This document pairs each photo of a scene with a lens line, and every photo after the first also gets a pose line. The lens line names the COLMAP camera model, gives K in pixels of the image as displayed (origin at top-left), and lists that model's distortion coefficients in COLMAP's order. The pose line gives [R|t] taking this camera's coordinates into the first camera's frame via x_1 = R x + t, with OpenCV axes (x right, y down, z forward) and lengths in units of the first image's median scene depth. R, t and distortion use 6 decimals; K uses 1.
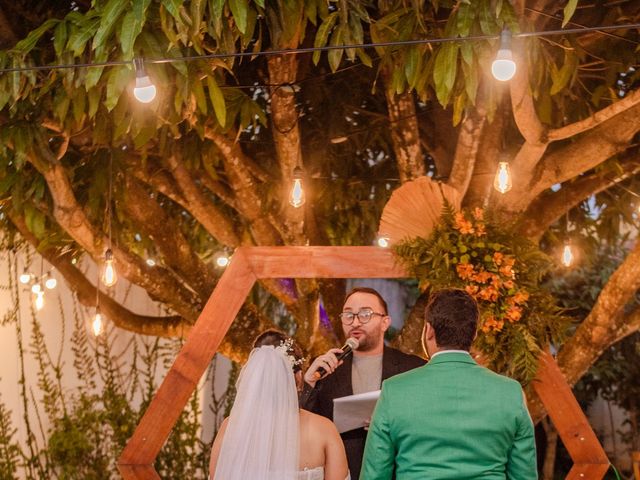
lens RADIAL K [[1415.1, 0, 319.0], [0, 1415.1, 478.1], [0, 0, 1]] dist [-0.072774, 0.009623]
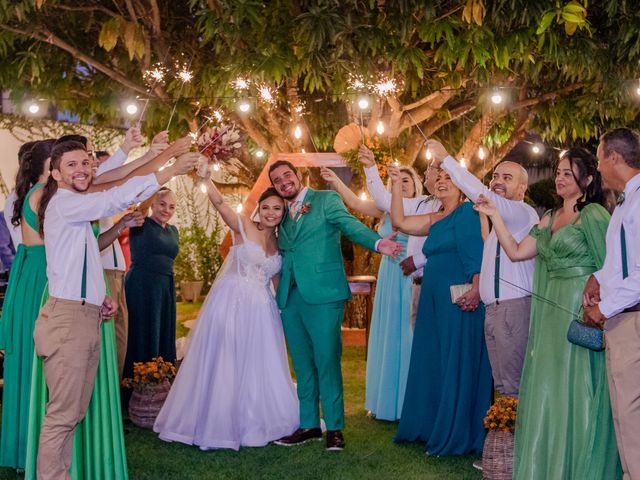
lens RADIAL K [[1056.2, 0, 320.0], [0, 1056.2, 240.0], [0, 0, 1]] dist [-0.049788, -0.049738]
pose [[0.999995, -0.002910, 0.001269, 0.015754], [0.002980, 0.998236, -0.059295, 0.072130], [-0.001094, 0.059299, 0.998240, -0.647055]]
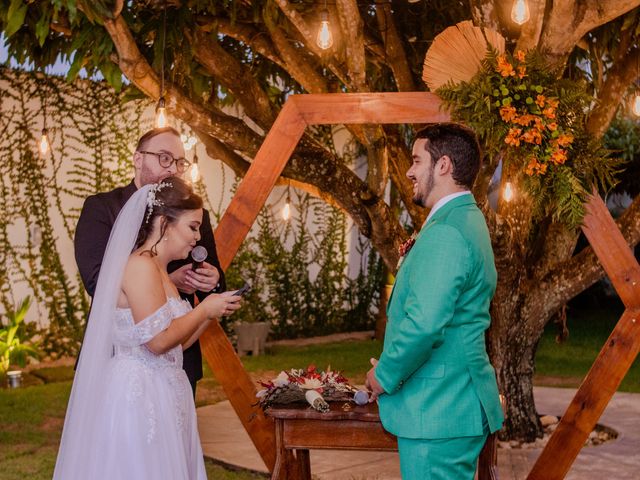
lens RADIAL K [[1113.4, 0, 319.9], [0, 1113.4, 226.5], [0, 0, 1]] dist [-0.057038, -0.113137]
pose [[0.987115, 0.002772, -0.159991, 0.088747], [-0.013871, 0.997568, -0.068300, -0.011116], [0.159412, 0.069639, 0.984753, 0.193379]]
